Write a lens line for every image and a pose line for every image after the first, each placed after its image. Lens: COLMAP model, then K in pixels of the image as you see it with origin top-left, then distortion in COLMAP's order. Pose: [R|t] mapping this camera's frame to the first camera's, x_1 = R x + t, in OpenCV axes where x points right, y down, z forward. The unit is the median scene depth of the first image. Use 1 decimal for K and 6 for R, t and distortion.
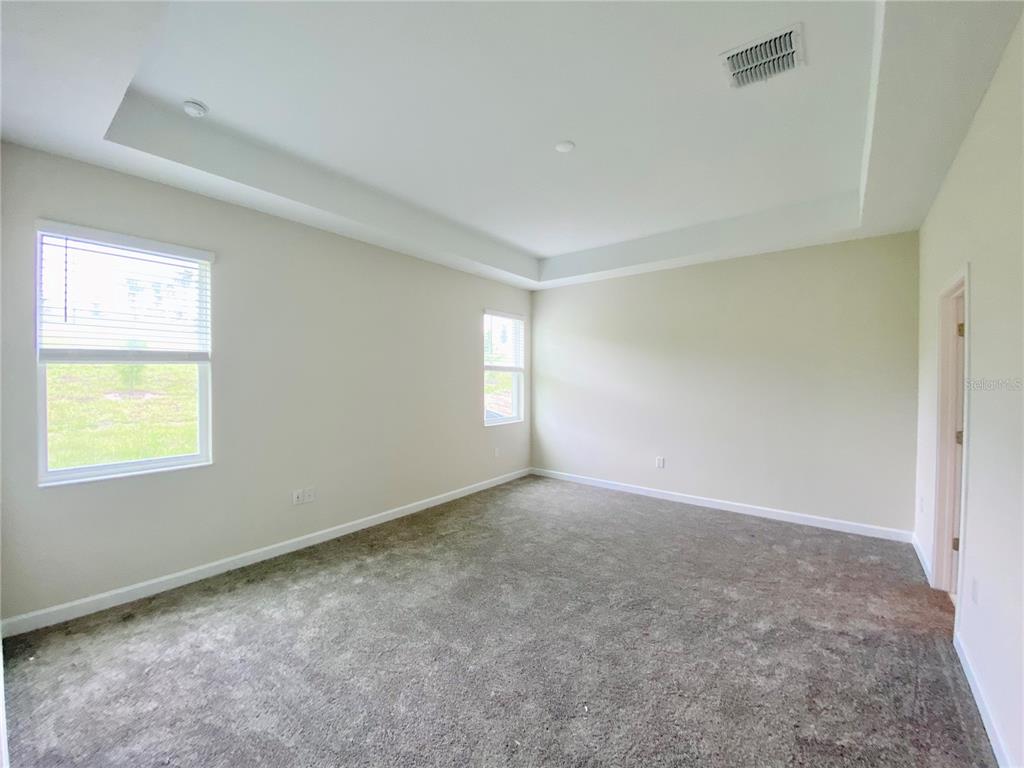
lens RADIAL K [[411.9, 0, 507.5], [0, 411.9, 382.0], [0, 0, 1]] dist [-0.009300, -0.002847]
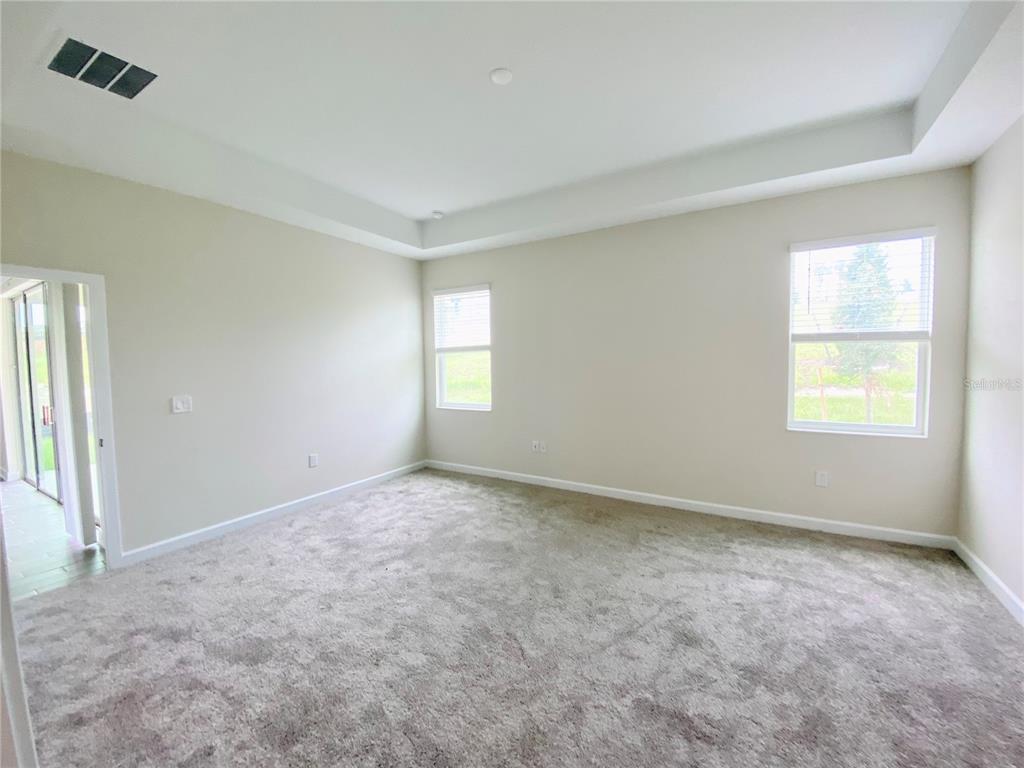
lens RADIAL K [[411.9, 0, 507.8], [0, 411.9, 387.4], [0, 0, 1]] dist [-0.009300, -0.002847]
pose [[0.114802, 0.055168, -0.991855, 0.954036], [-0.001304, 0.998464, 0.055385, 0.010869], [0.993388, -0.005065, 0.114698, 0.886899]]
